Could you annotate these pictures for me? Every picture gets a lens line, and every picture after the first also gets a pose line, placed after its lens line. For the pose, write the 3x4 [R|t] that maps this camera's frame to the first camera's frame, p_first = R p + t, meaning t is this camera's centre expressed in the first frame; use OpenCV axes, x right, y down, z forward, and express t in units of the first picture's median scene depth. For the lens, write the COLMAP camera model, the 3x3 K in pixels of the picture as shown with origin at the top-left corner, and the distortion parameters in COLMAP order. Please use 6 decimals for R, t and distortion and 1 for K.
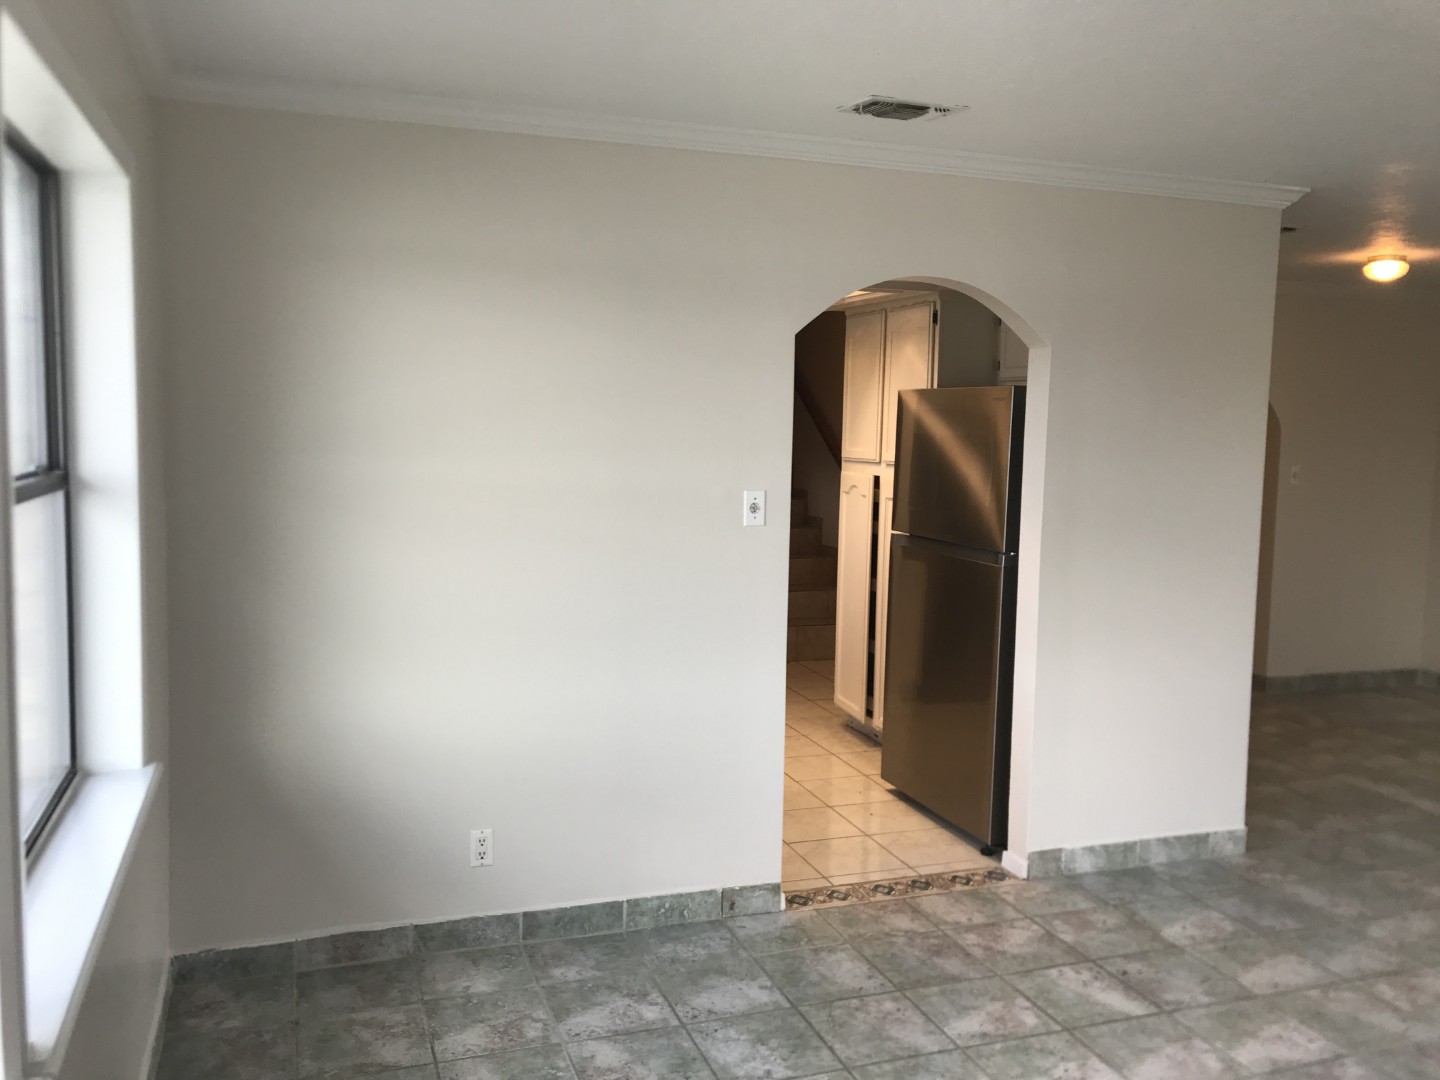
lens RADIAL K [[1194.4, 0, 693.4], [0, 1194.4, 531.1], [0, 0, 1]] dist [0.015556, -0.006755]
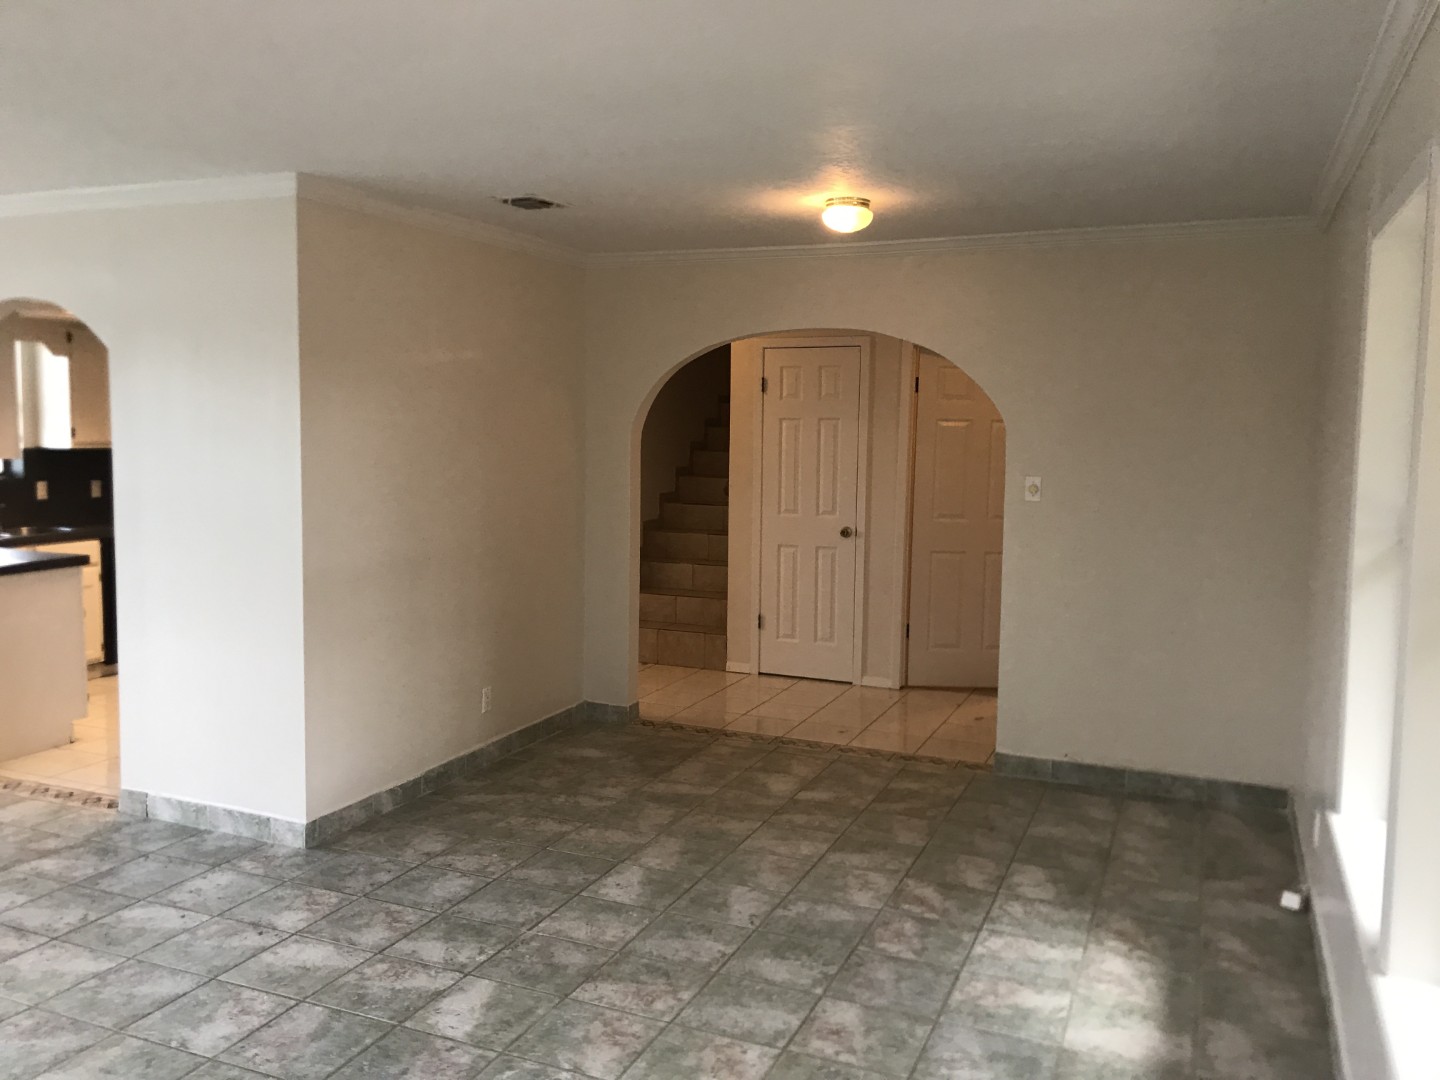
lens RADIAL K [[1194.4, 0, 693.4], [0, 1194.4, 531.1], [0, 0, 1]] dist [0.015556, -0.006755]
pose [[0.732497, 0.051231, -0.678839, 1.390341], [-0.063034, 0.997985, 0.007299, -0.020119], [0.677845, 0.037444, 0.734250, 0.498925]]
